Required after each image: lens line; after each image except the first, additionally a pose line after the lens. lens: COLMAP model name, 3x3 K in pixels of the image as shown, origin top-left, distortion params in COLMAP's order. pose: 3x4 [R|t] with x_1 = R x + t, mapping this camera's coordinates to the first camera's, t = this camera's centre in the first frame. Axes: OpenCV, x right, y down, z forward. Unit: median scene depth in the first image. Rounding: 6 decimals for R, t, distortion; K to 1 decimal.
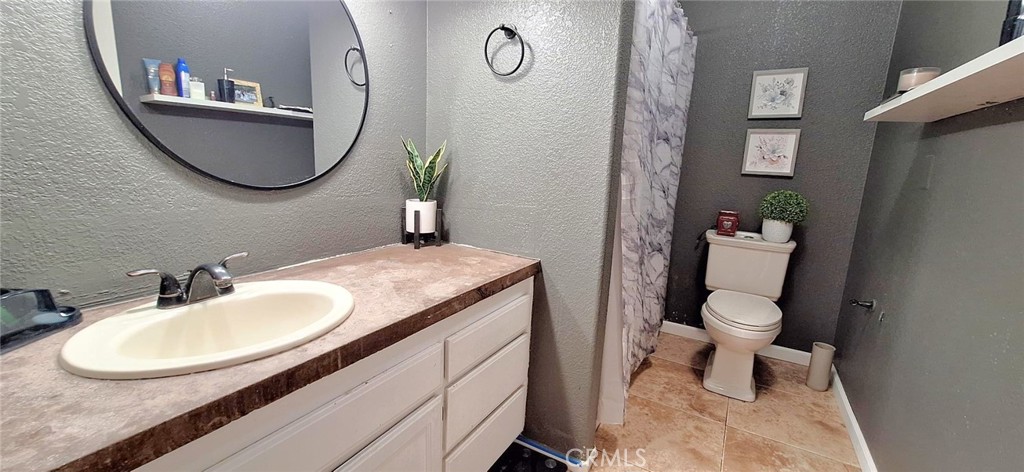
lens RADIAL K [[407.7, 0, 513.3], [0, 407.7, 234.5], [0, 0, 1]] dist [-0.000771, 0.000484]
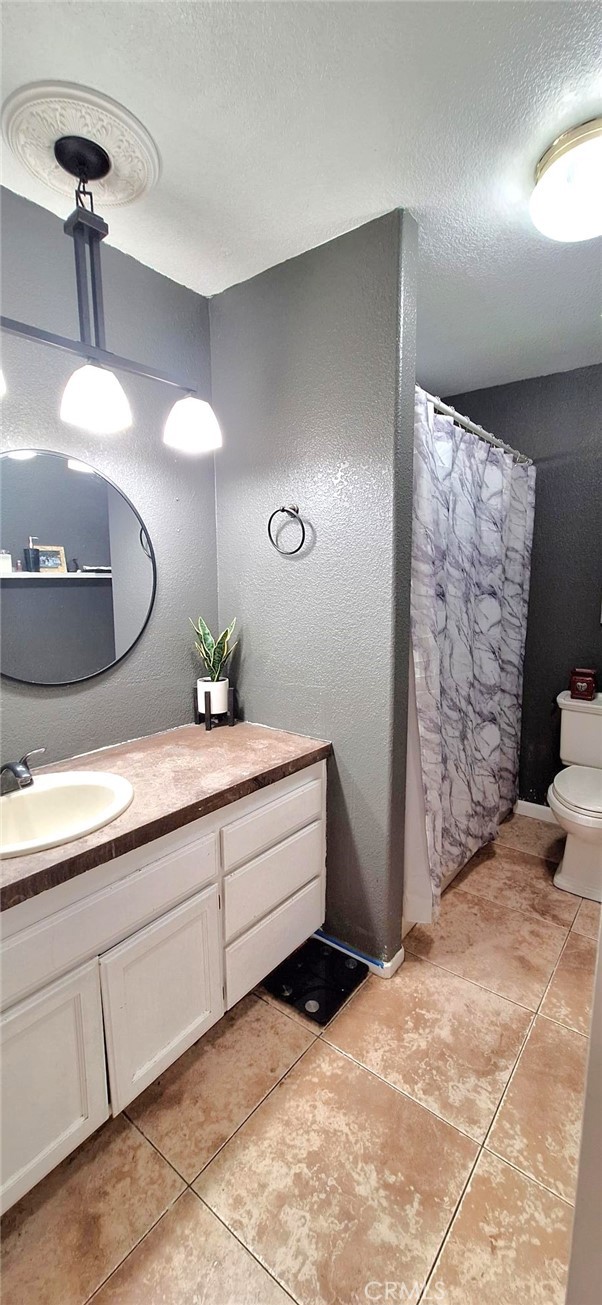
lens RADIAL K [[519.6, 0, 299.6], [0, 519.6, 652.3], [0, 0, 1]] dist [-0.000771, 0.000484]
pose [[0.989430, -0.030308, -0.141811, 0.168941], [0.023664, 0.998552, -0.048305, -0.089472], [0.143070, 0.044439, 0.988714, -0.216385]]
